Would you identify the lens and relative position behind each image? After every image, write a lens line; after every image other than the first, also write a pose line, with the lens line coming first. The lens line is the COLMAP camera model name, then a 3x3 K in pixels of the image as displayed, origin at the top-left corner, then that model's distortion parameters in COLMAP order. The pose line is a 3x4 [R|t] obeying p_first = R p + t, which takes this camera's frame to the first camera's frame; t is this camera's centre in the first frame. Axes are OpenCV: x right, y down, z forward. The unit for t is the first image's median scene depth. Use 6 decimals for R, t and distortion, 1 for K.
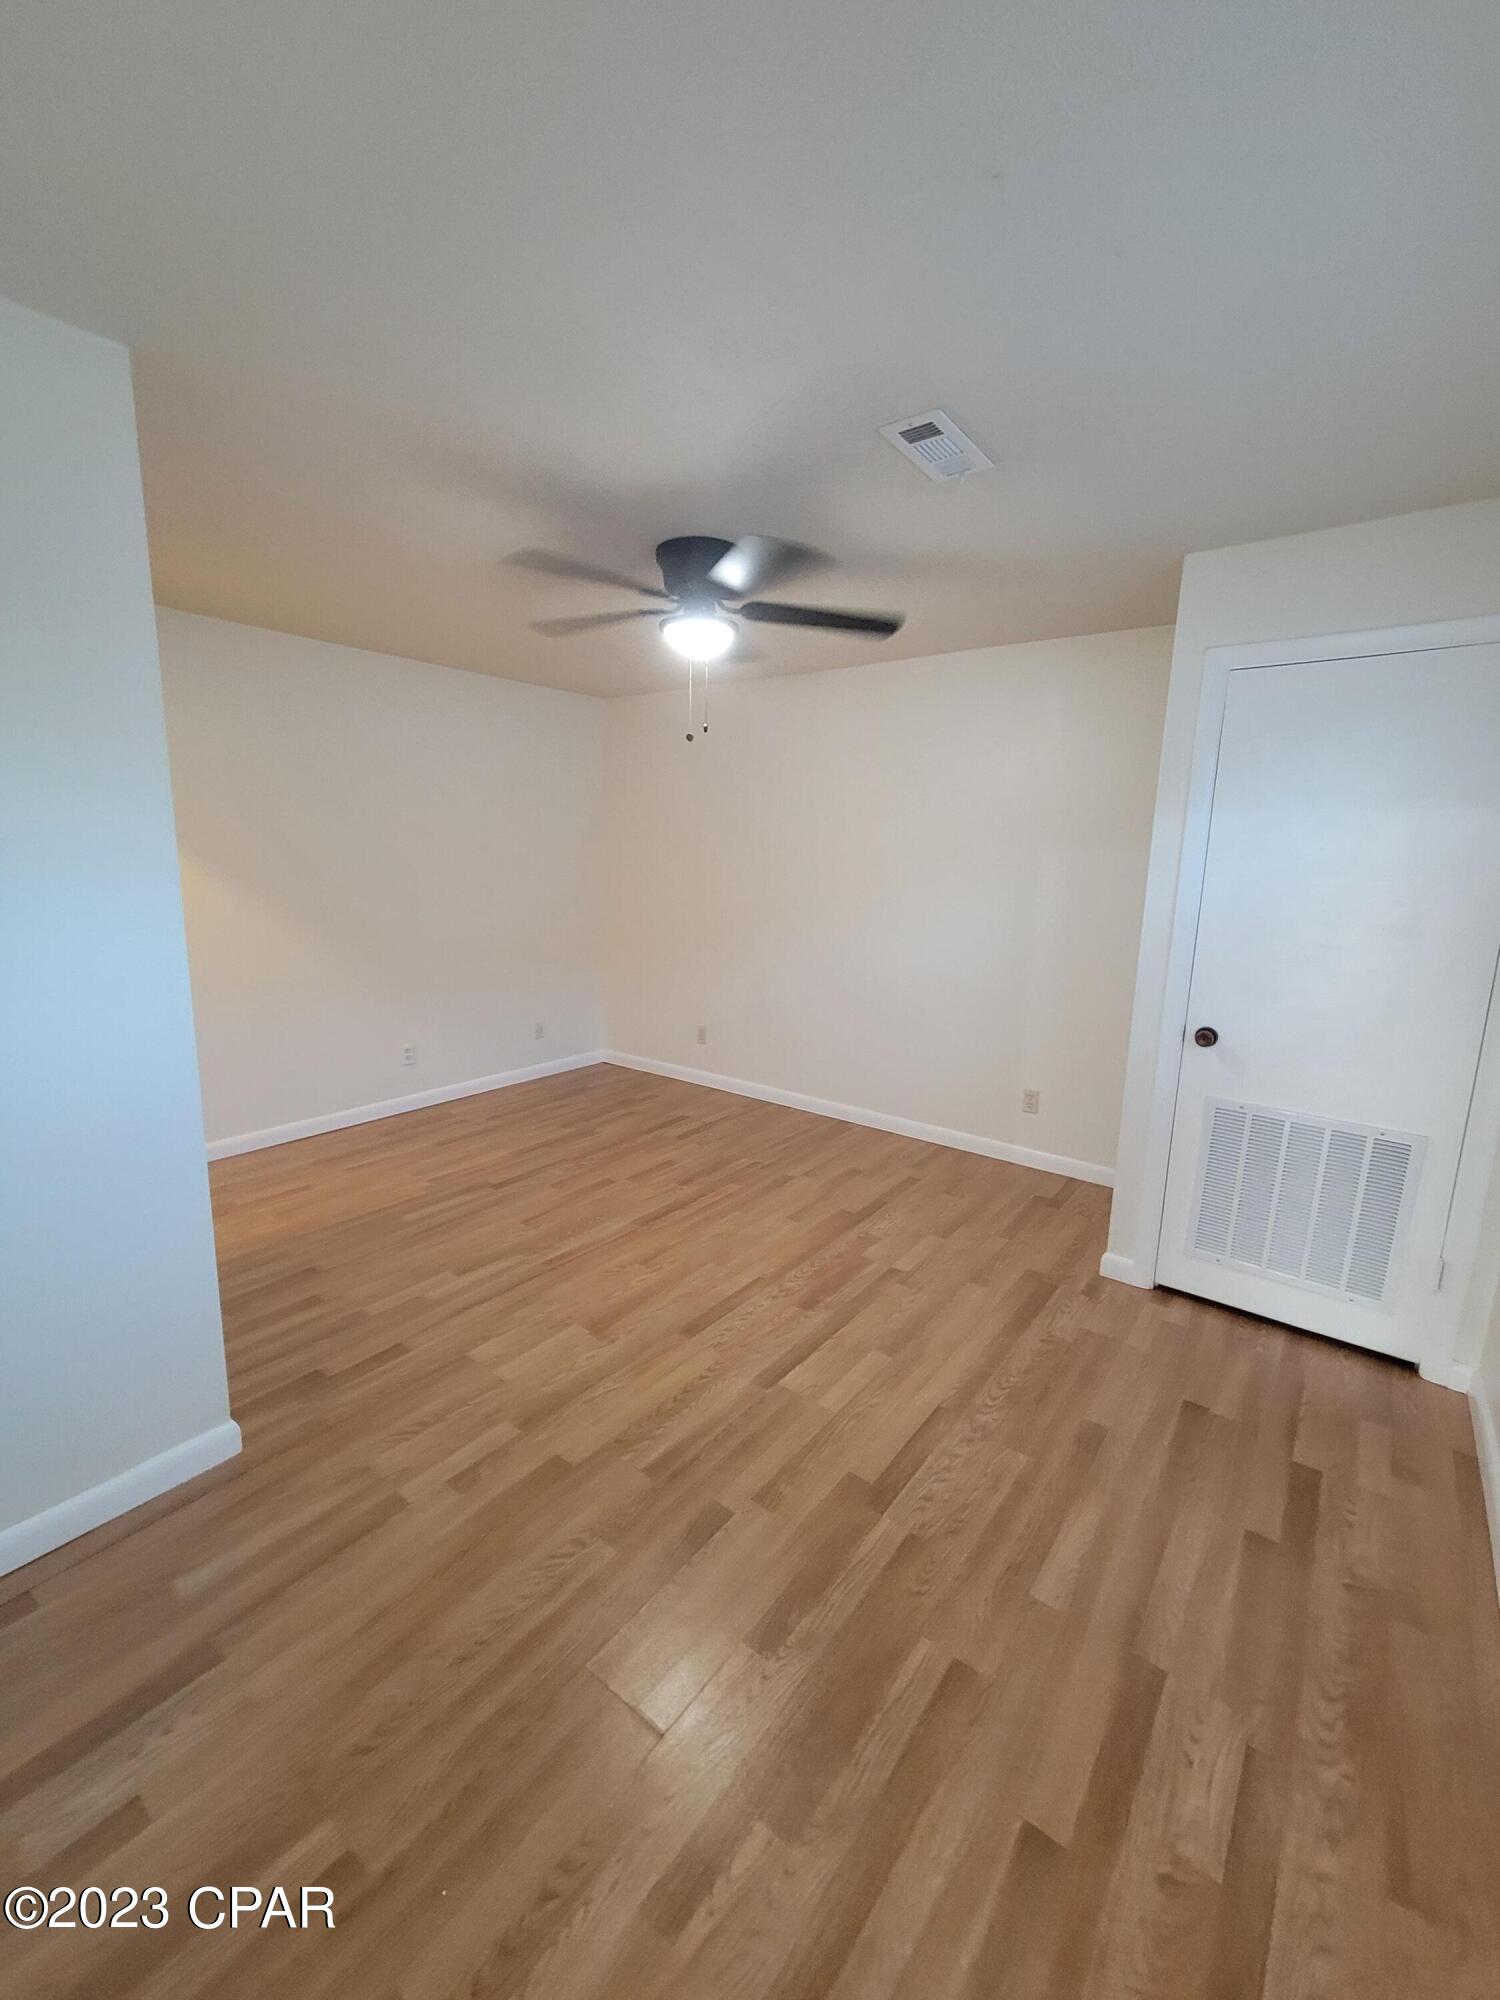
lens RADIAL K [[814.5, 0, 742.2], [0, 814.5, 988.4], [0, 0, 1]] dist [0.003224, -0.001157]
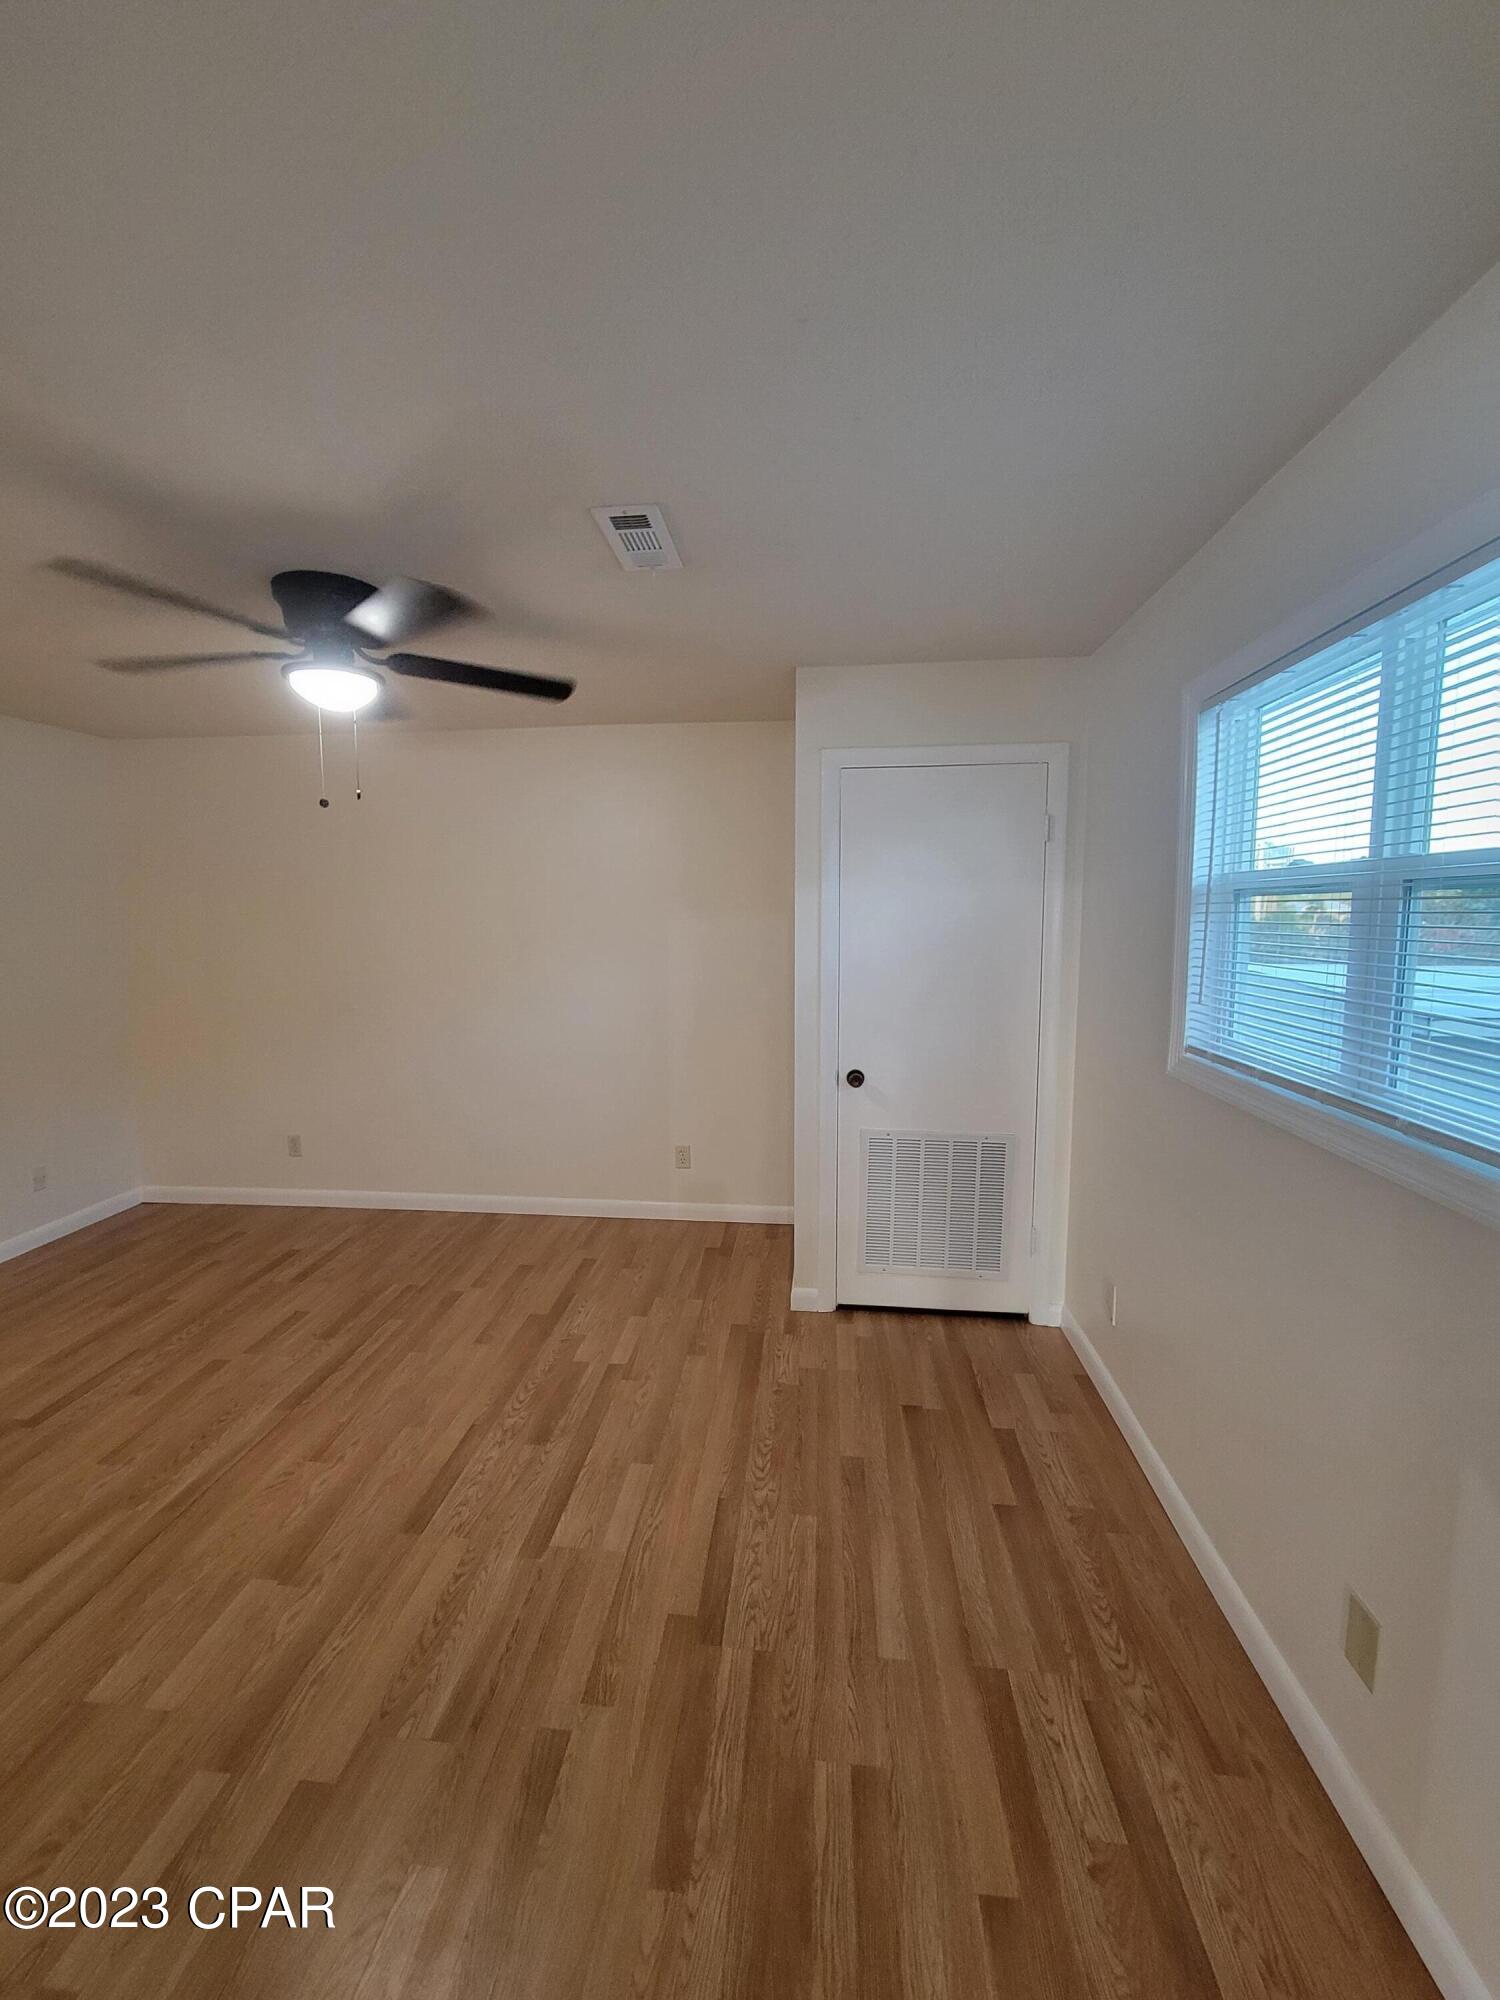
lens RADIAL K [[814.5, 0, 730.2], [0, 814.5, 987.5], [0, 0, 1]] dist [0.003224, -0.001157]
pose [[0.853087, -0.074869, 0.516369, -0.178058], [0.110151, 0.993189, -0.037975, -0.045951], [-0.510009, 0.089274, 0.855524, 0.098452]]
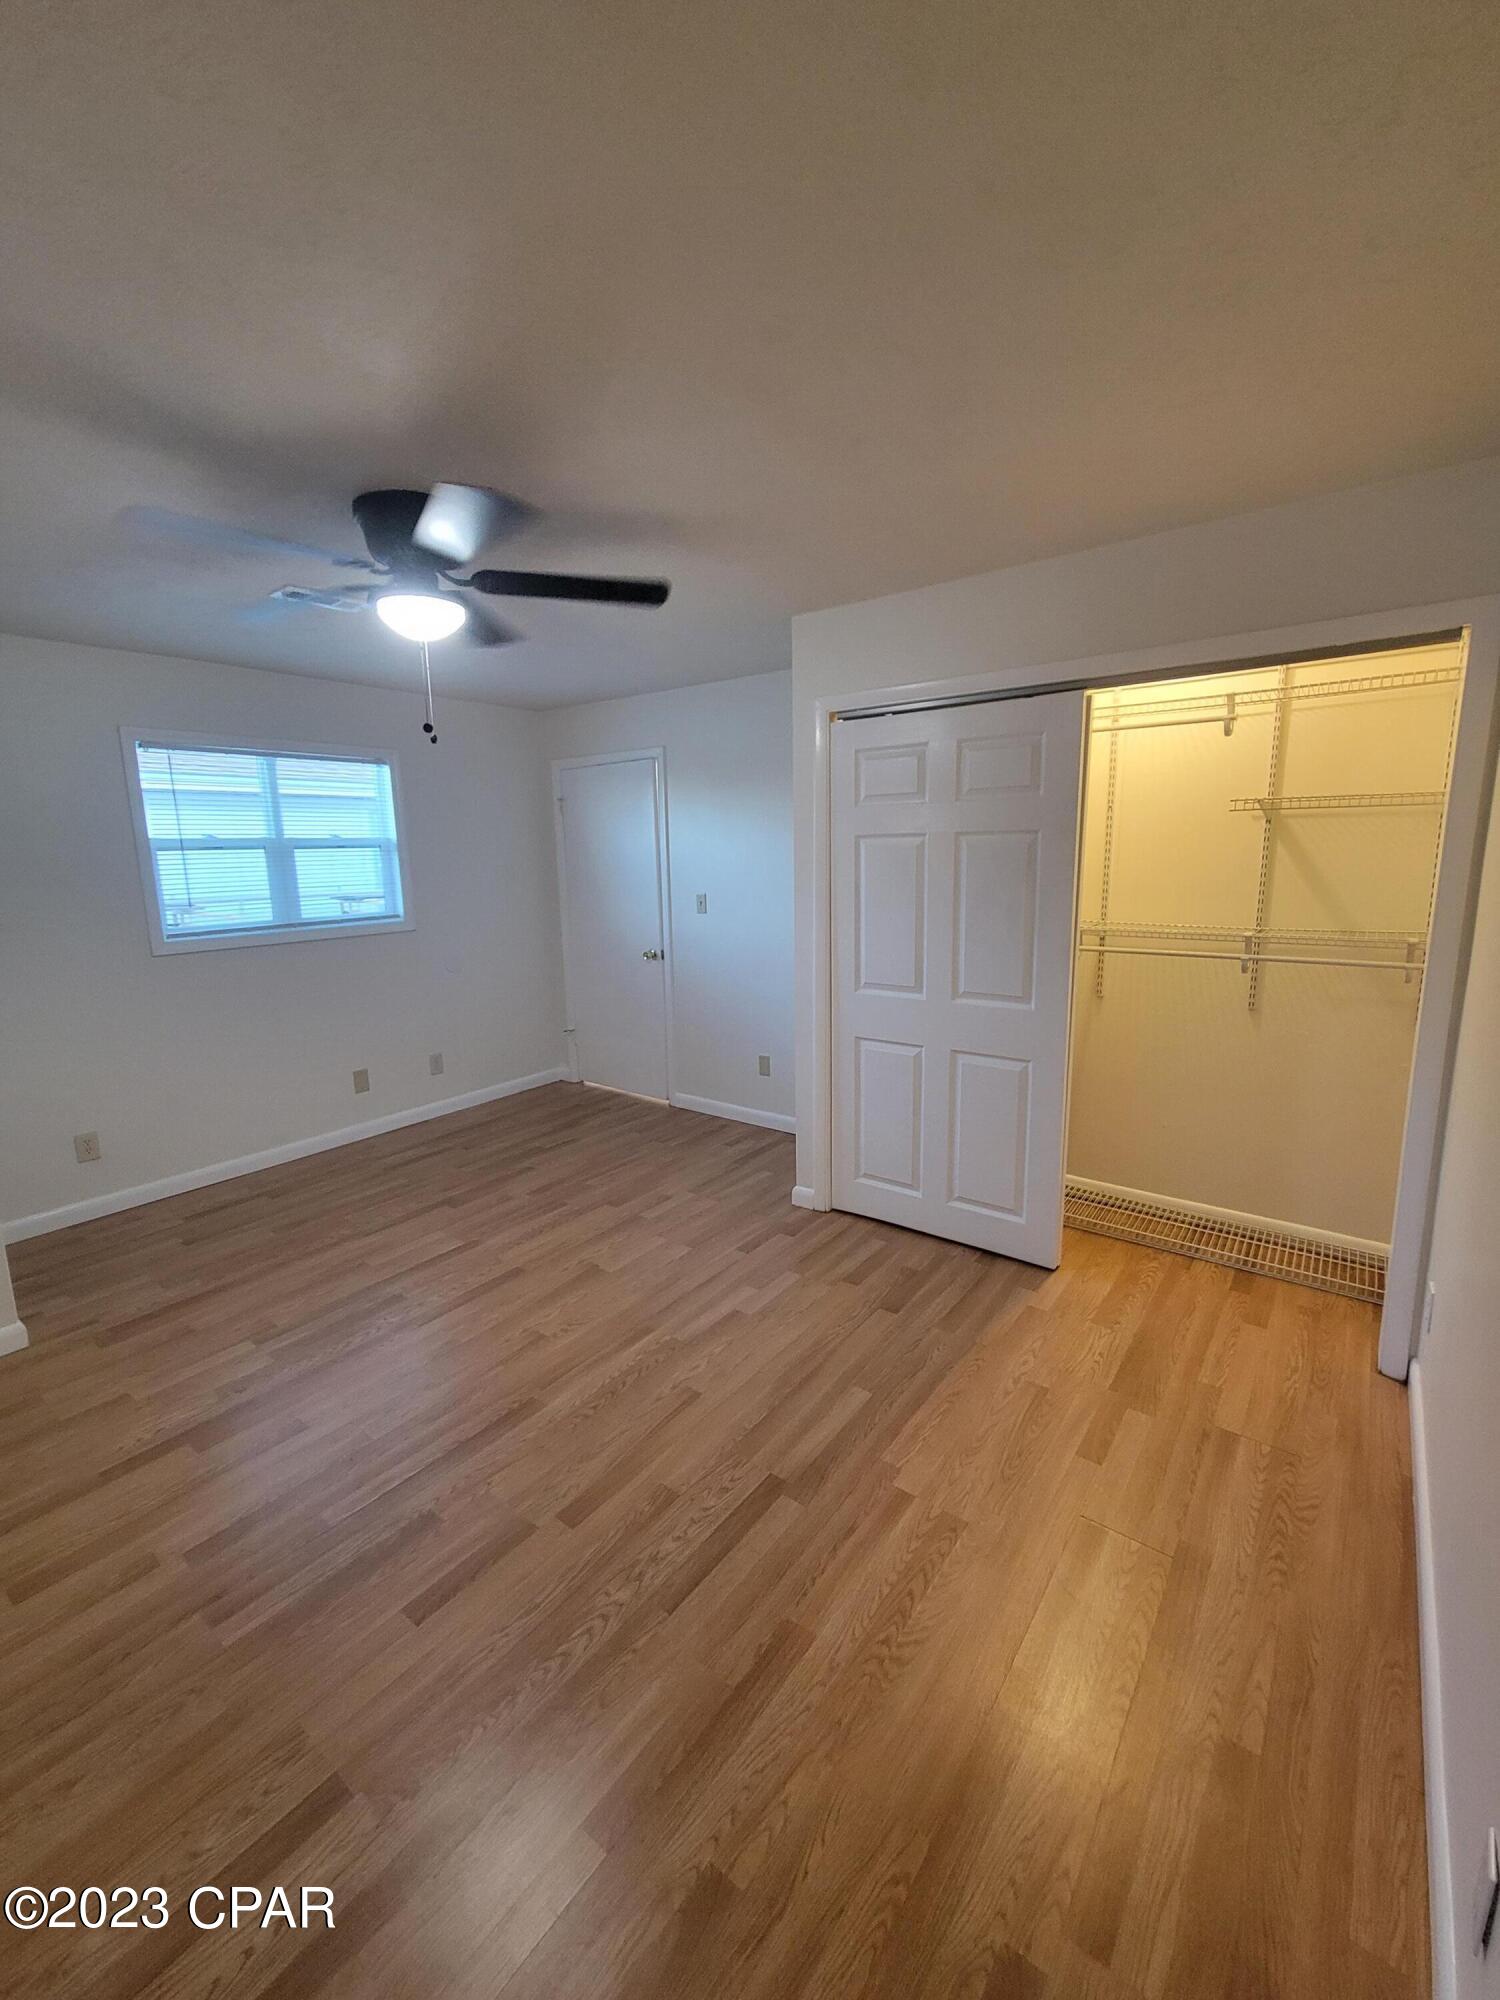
lens RADIAL K [[814.5, 0, 731.3], [0, 814.5, 998.5], [0, 0, 1]] dist [0.003224, -0.001157]
pose [[-0.999950, -0.003658, 0.009301, -0.390030], [-0.000267, 0.940025, 0.341106, -0.360482], [-0.009991, 0.341087, -0.939979, 1.988784]]
